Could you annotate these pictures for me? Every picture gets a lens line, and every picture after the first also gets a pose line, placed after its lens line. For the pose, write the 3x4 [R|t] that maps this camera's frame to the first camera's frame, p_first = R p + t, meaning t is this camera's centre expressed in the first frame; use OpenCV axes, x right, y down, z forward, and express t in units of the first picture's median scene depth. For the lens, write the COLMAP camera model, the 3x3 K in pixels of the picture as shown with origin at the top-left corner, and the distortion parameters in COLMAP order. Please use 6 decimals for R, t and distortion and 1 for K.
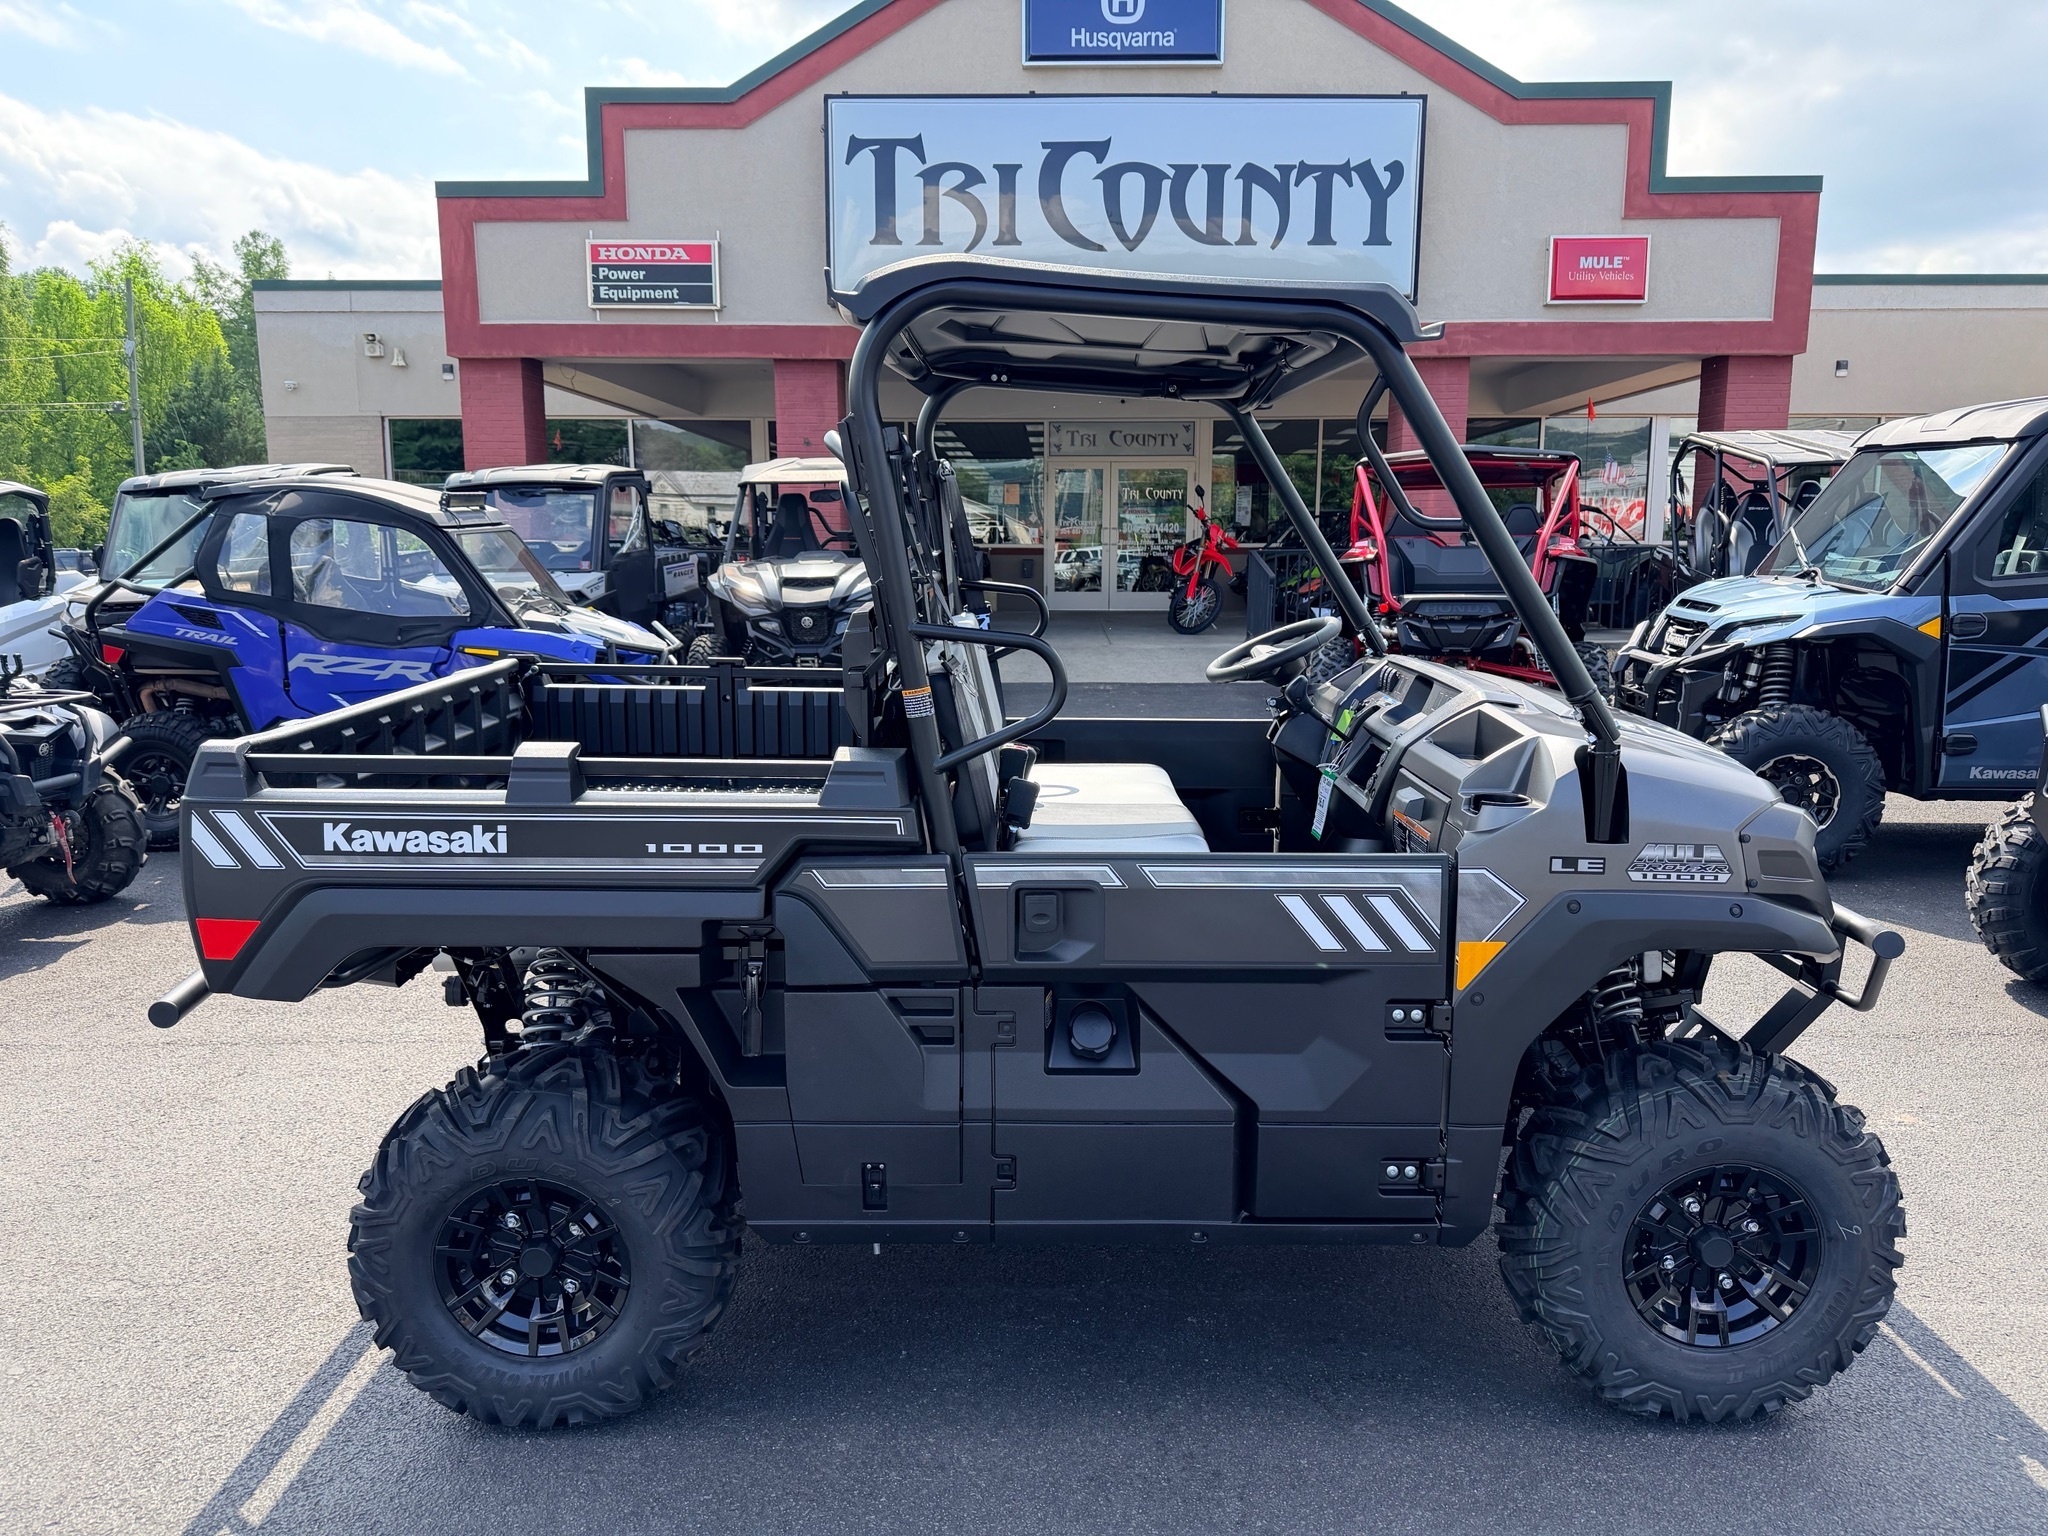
lens RADIAL K [[1501.8, 0, 1016.1], [0, 1501.8, 774.4], [0, 0, 1]] dist [0.060442, -0.082702]
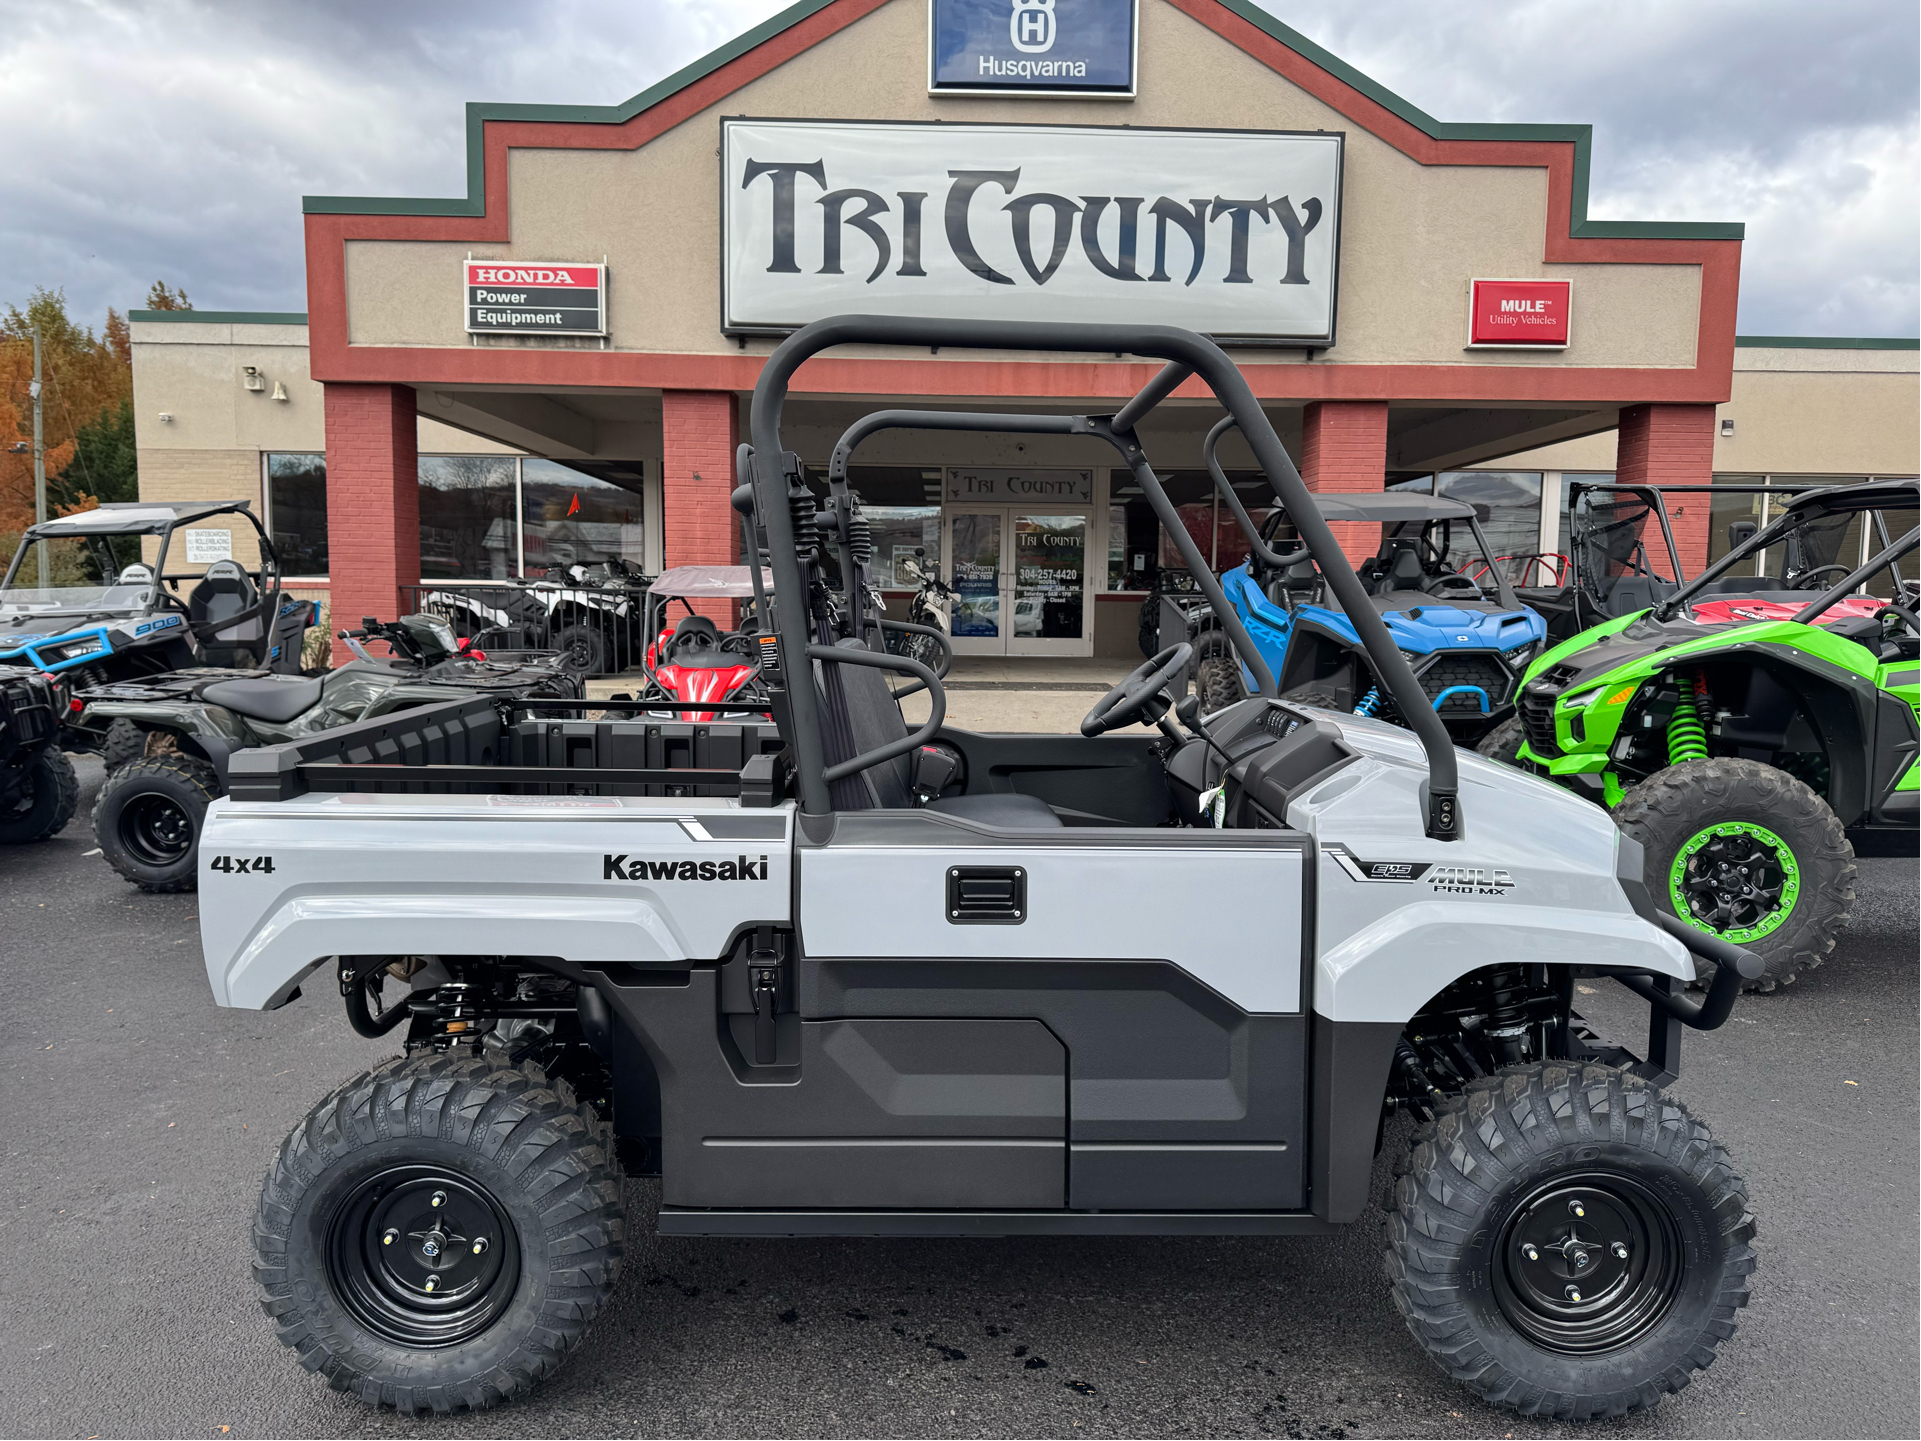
lens RADIAL K [[1380.3, 0, 960.5], [0, 1380.3, 720.5], [0, 0, 1]] dist [0.112313, -0.181591]
pose [[0.999031, 0.008339, 0.043225, -0.010444], [-0.005718, 0.998158, -0.060404, -0.016614], [-0.043649, 0.060099, 0.997238, 0.136282]]
